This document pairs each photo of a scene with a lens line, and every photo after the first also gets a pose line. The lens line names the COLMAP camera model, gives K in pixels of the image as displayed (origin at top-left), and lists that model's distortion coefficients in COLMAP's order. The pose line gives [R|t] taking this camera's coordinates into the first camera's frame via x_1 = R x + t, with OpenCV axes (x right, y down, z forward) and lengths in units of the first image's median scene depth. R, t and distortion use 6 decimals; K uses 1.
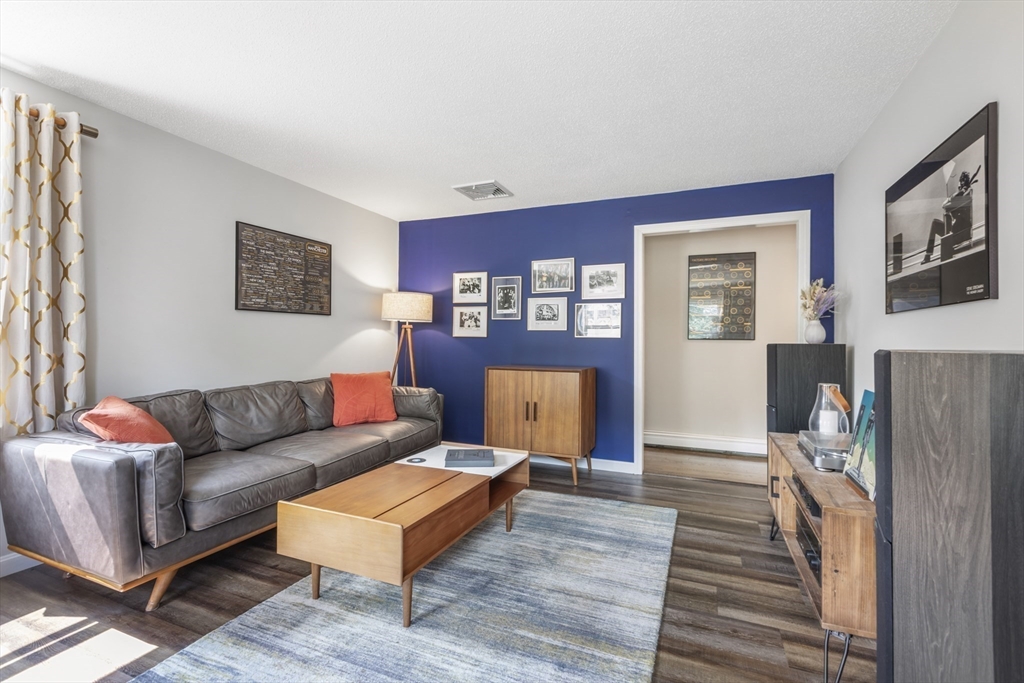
lens RADIAL K [[458.3, 0, 513.7], [0, 458.3, 337.2], [0, 0, 1]] dist [0.000062, -0.000307]
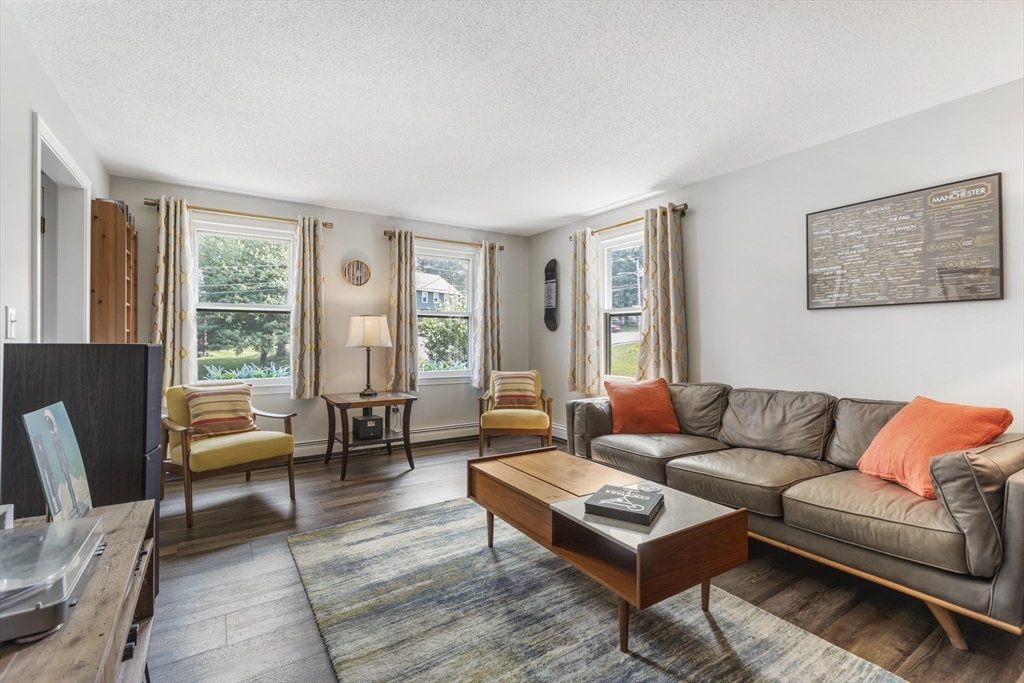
lens RADIAL K [[458.3, 0, 513.7], [0, 458.3, 337.2], [0, 0, 1]] dist [0.000062, -0.000307]
pose [[-0.562978, -0.010798, -0.826402, 0.644776], [0.000772, 0.999907, -0.013591, 0.009435], [0.826472, -0.008289, -0.562917, 1.347032]]
